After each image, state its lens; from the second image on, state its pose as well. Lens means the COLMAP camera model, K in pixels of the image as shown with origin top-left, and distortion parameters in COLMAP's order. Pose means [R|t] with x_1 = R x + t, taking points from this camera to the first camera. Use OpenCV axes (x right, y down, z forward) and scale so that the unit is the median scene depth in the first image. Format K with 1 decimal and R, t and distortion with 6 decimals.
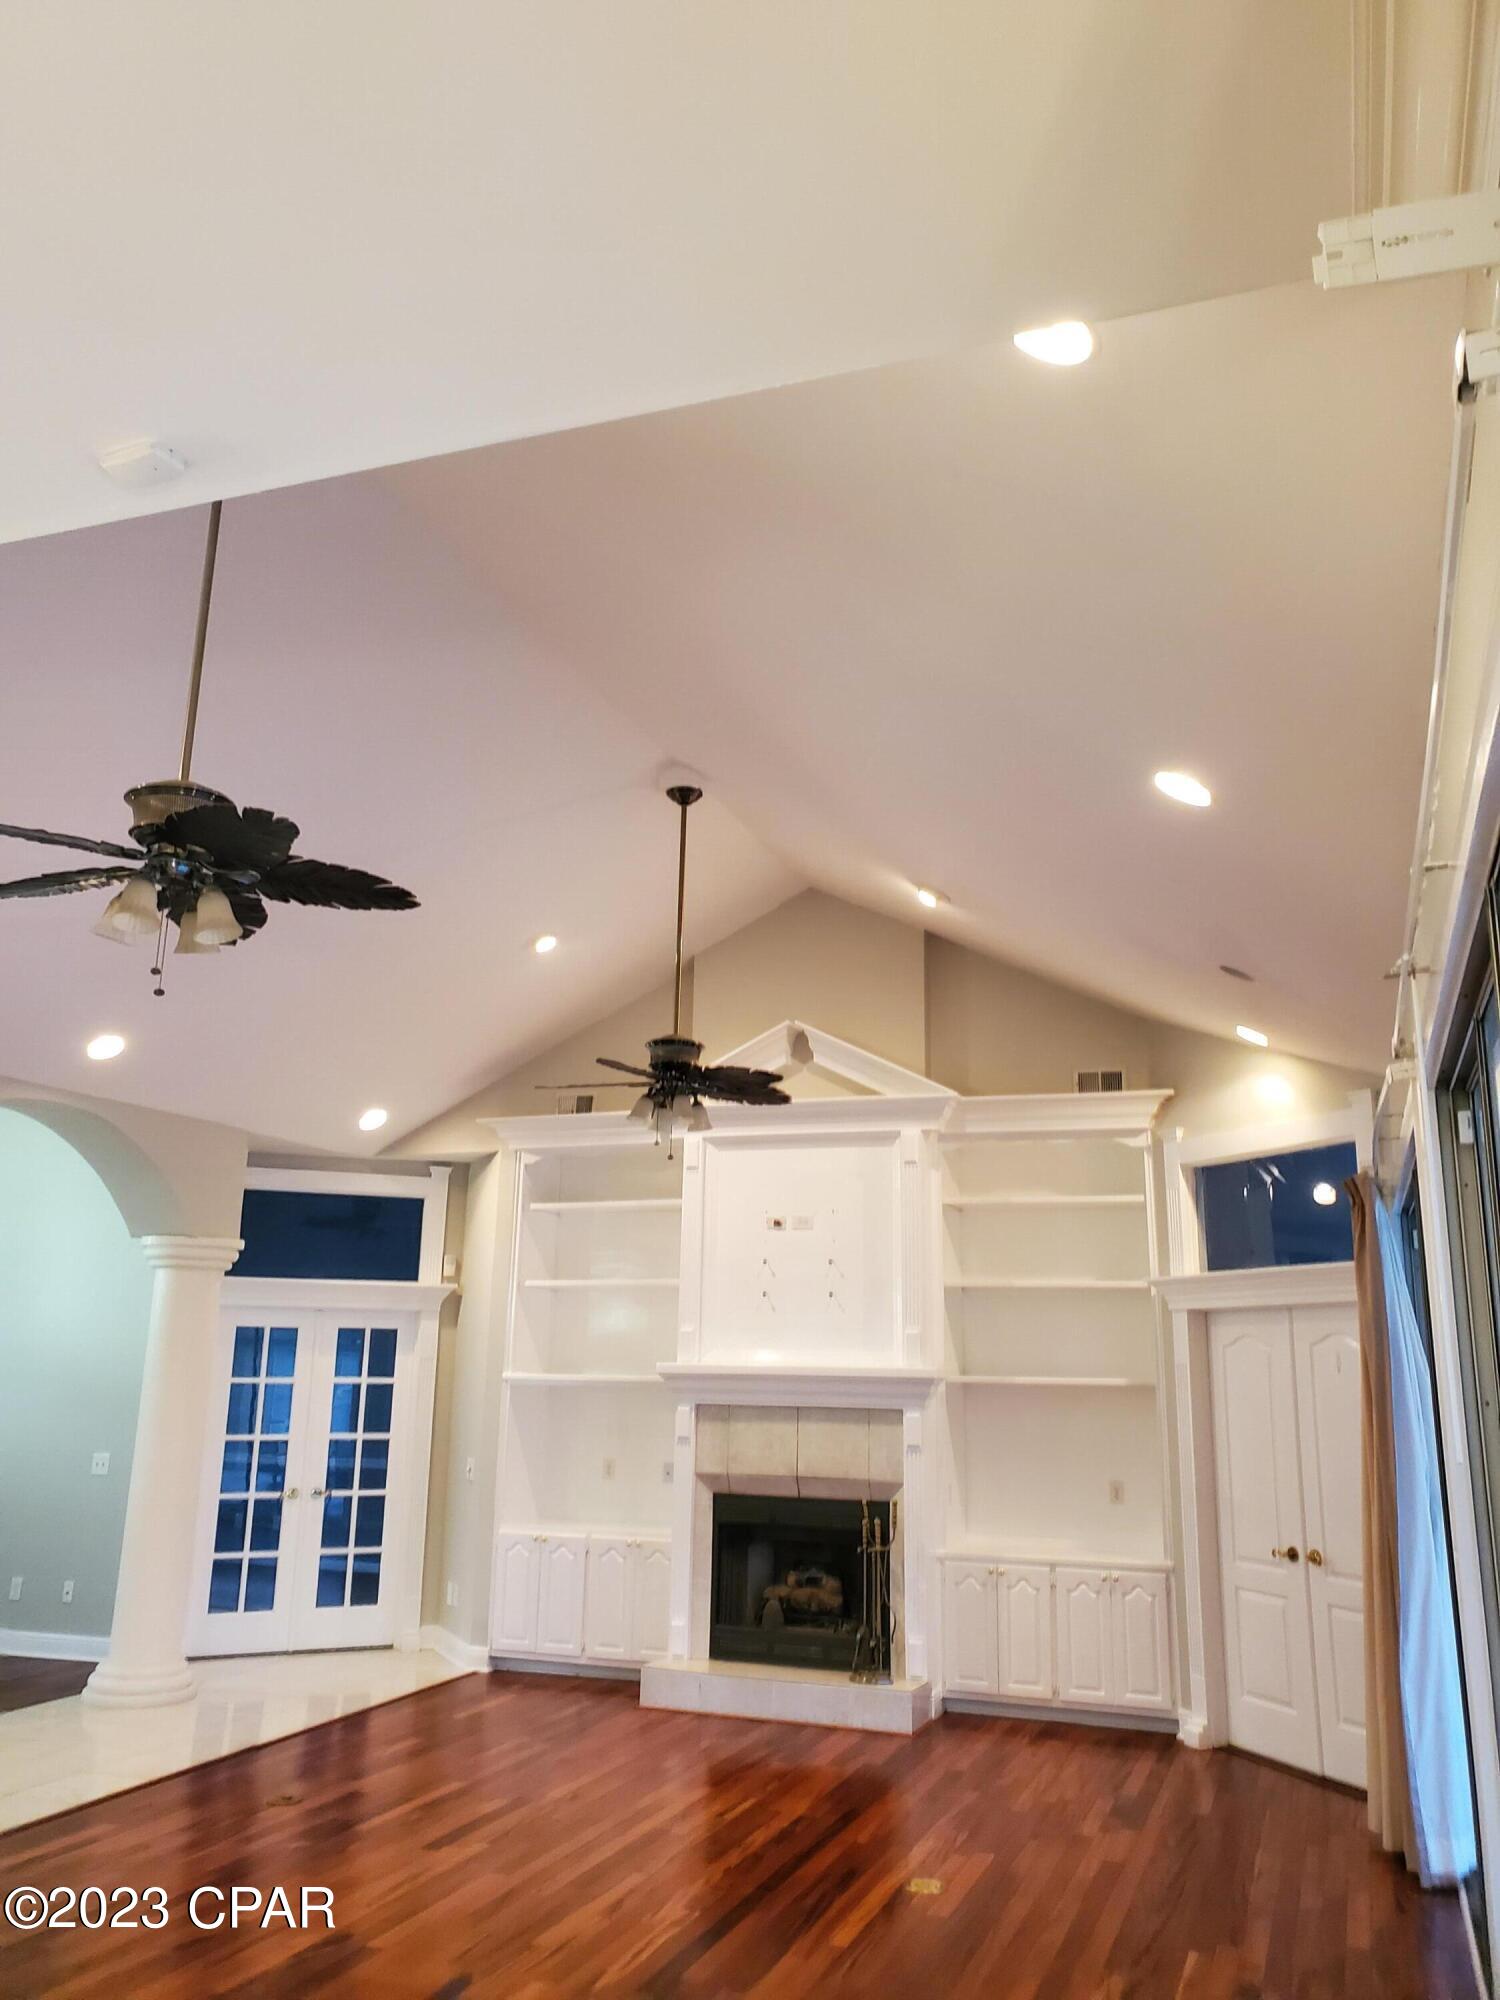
lens RADIAL K [[1559.1, 0, 770.2], [0, 1559.1, 948.9], [0, 0, 1]] dist [0.011899, -0.002897]
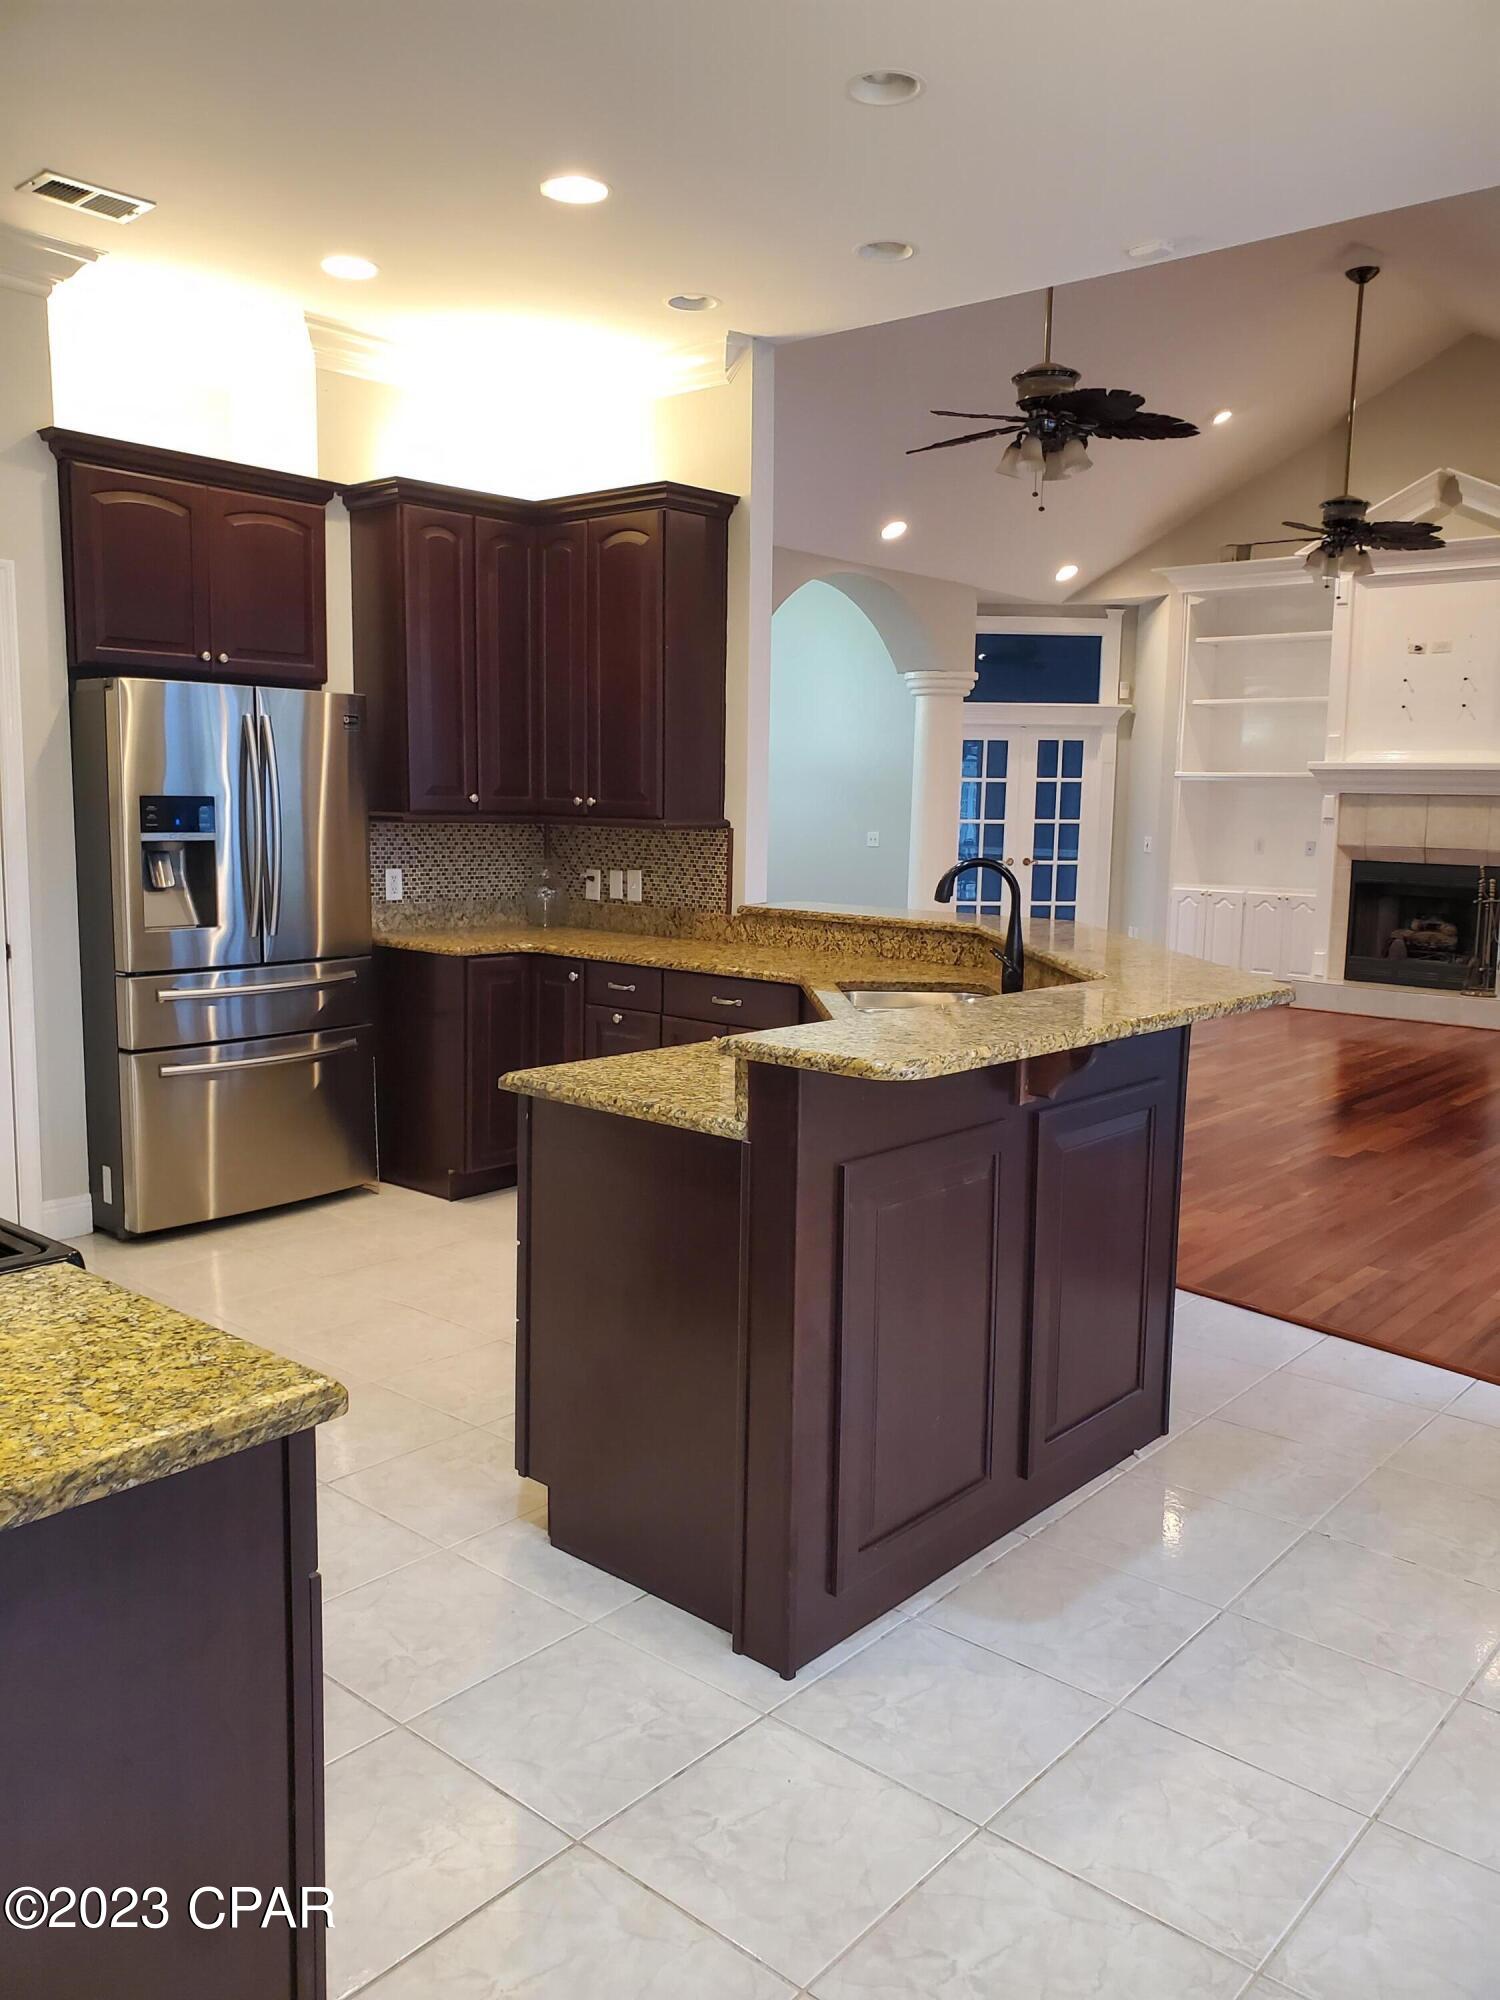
lens RADIAL K [[1556.1, 0, 750.0], [0, 1556.1, 1000.0], [0, 0, 1]] dist [0.082155, -0.148820]
pose [[0.934323, 0.047512, -0.353247, -0.037410], [0.089568, 0.927975, 0.361717, -0.055587], [0.344990, -0.369601, 0.862773, -0.325793]]
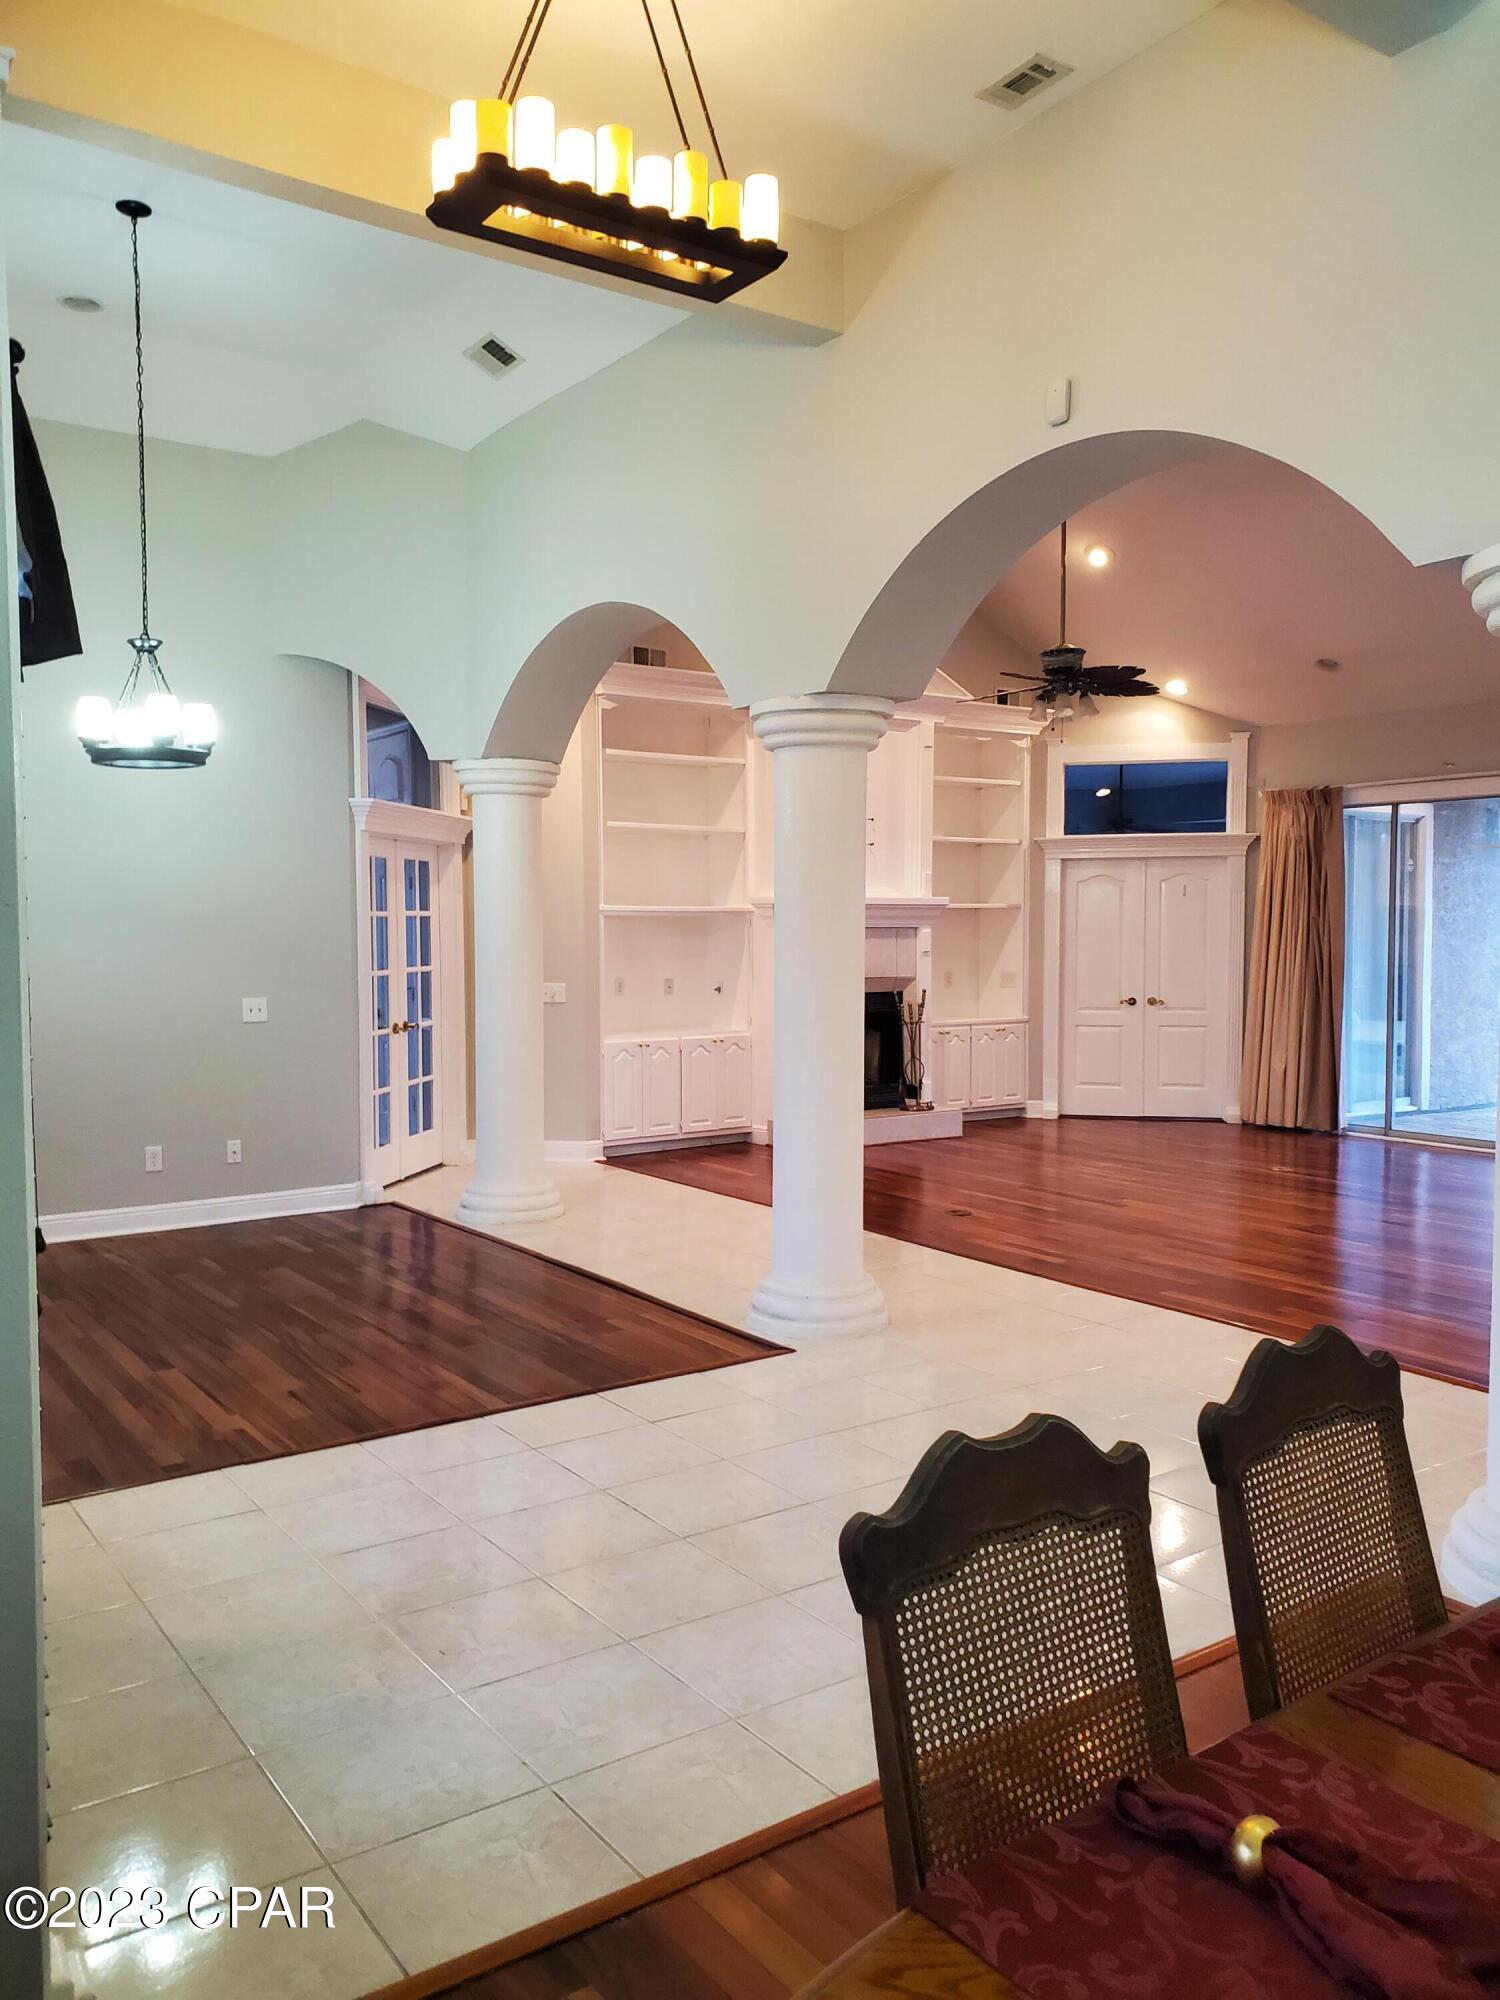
lens RADIAL K [[1546.5, 0, 750.0], [0, 1546.5, 1000.0], [0, 0, 1]] dist [0.090887, -0.129634]
pose [[0.570733, -0.056753, 0.819172, -1.088924], [-0.201626, 0.957381, 0.206805, 0.103894], [-0.795997, -0.283196, 0.534966, 0.367536]]
